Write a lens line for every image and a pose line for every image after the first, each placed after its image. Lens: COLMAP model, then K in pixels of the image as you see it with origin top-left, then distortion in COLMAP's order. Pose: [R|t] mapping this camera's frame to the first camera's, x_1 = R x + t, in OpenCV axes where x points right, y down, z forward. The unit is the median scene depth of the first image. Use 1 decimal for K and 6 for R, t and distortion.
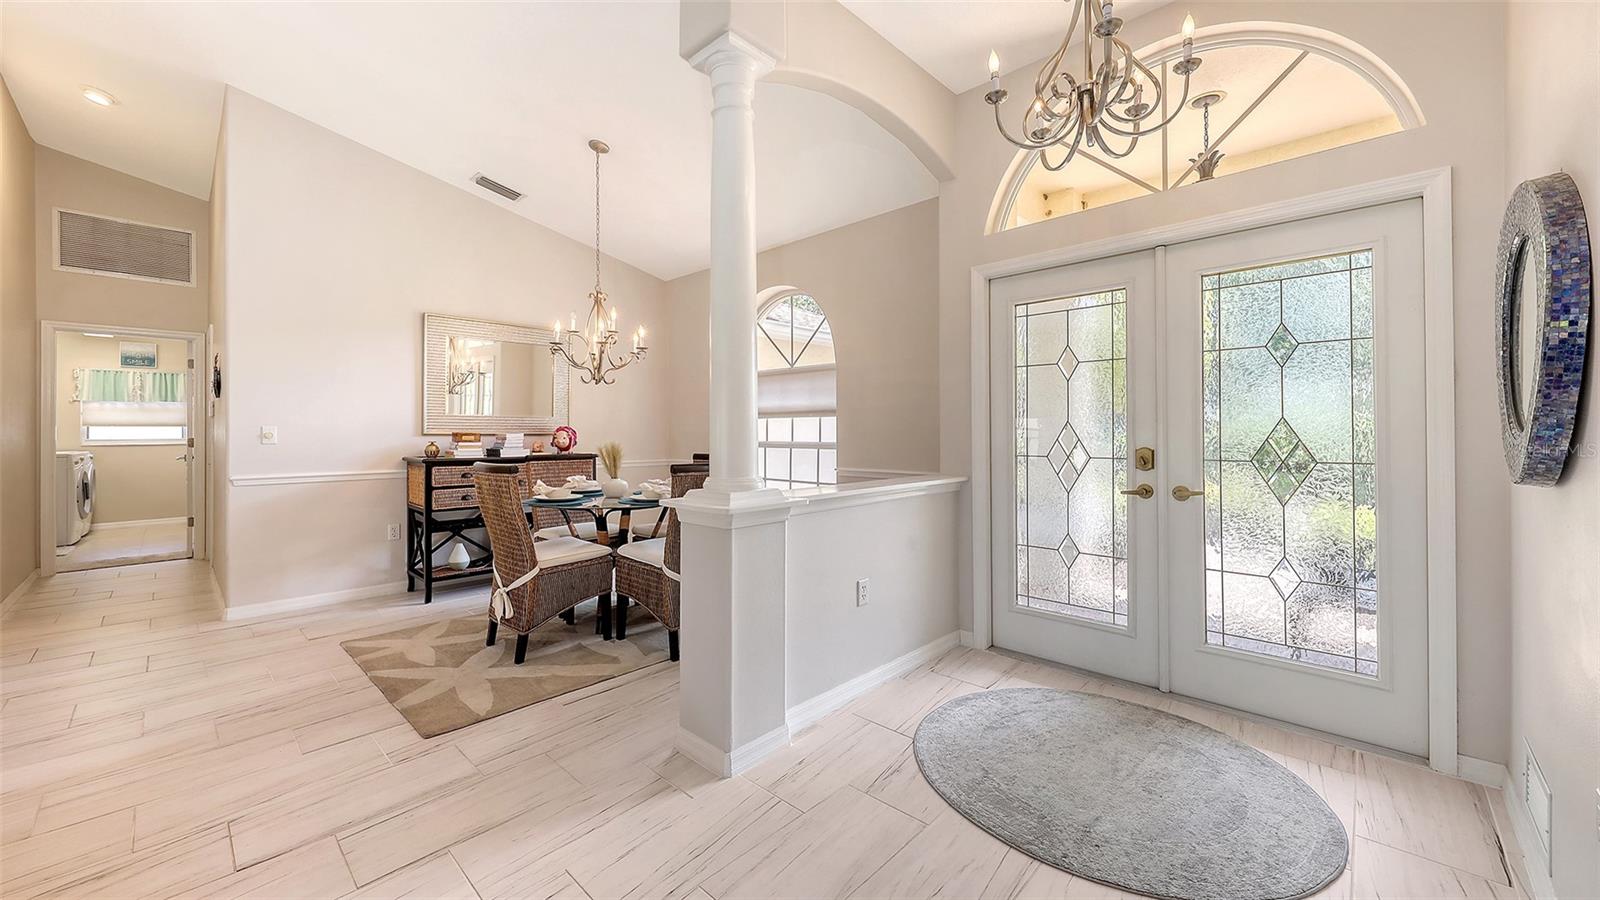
lens RADIAL K [[596.2, 0, 794.6], [0, 596.2, 428.4], [0, 0, 1]] dist [0.003082, -0.000130]
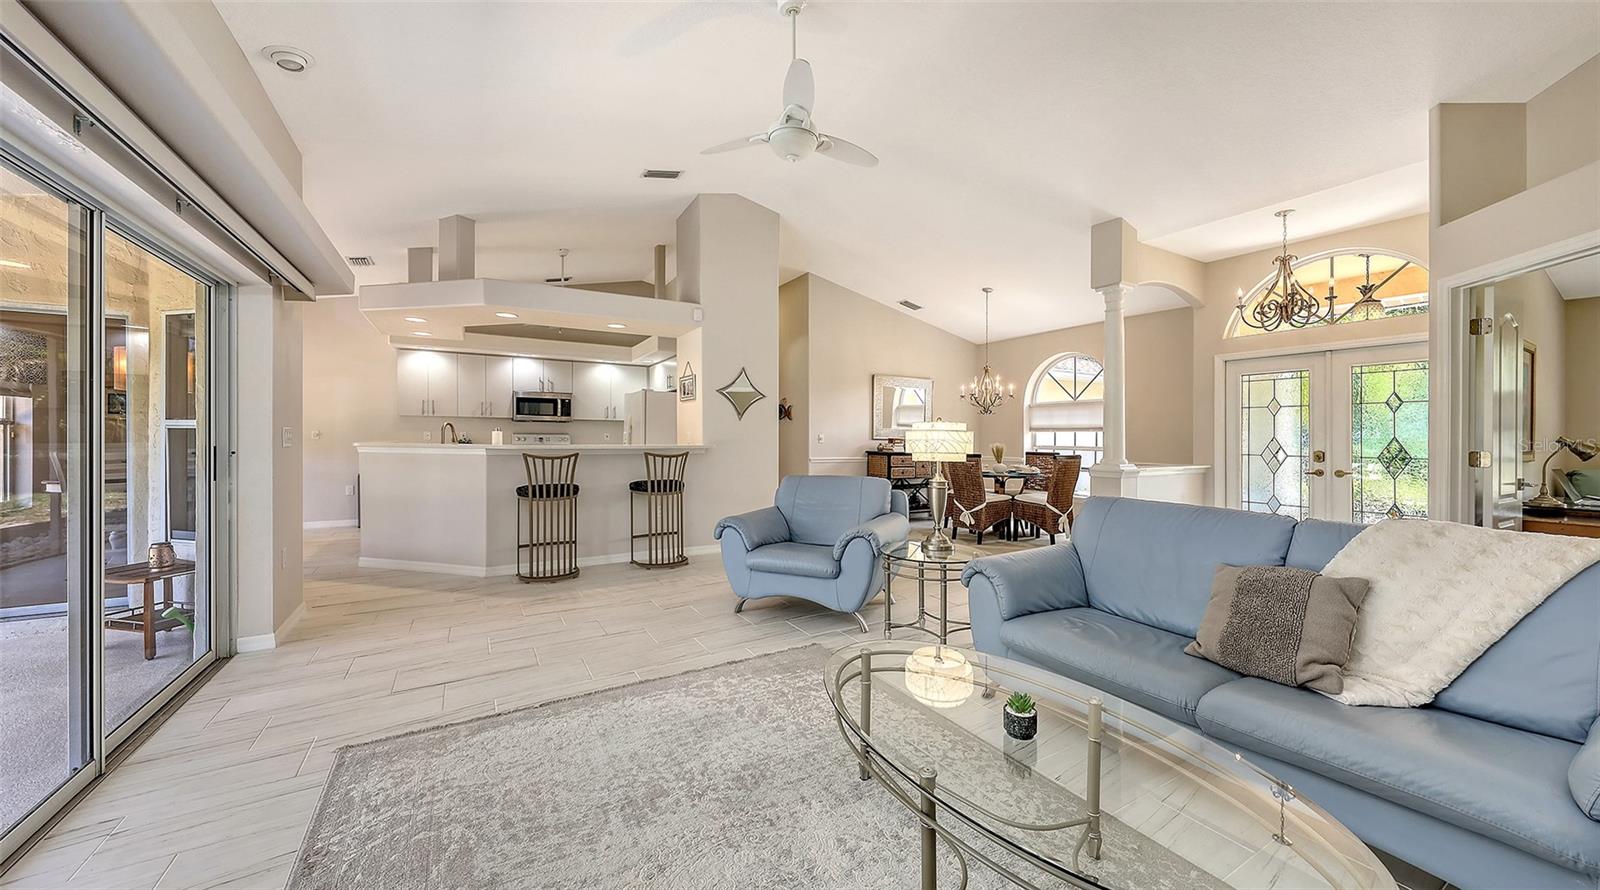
lens RADIAL K [[565.5, 0, 811.7], [0, 565.5, 435.1], [0, 0, 1]] dist [0.003088, 0.000062]
pose [[0.966852, 0.010748, -0.255112, -0.491936], [-0.010658, 0.999942, 0.001736, -0.005478], [0.255116, 0.001041, 0.966910, -1.089011]]
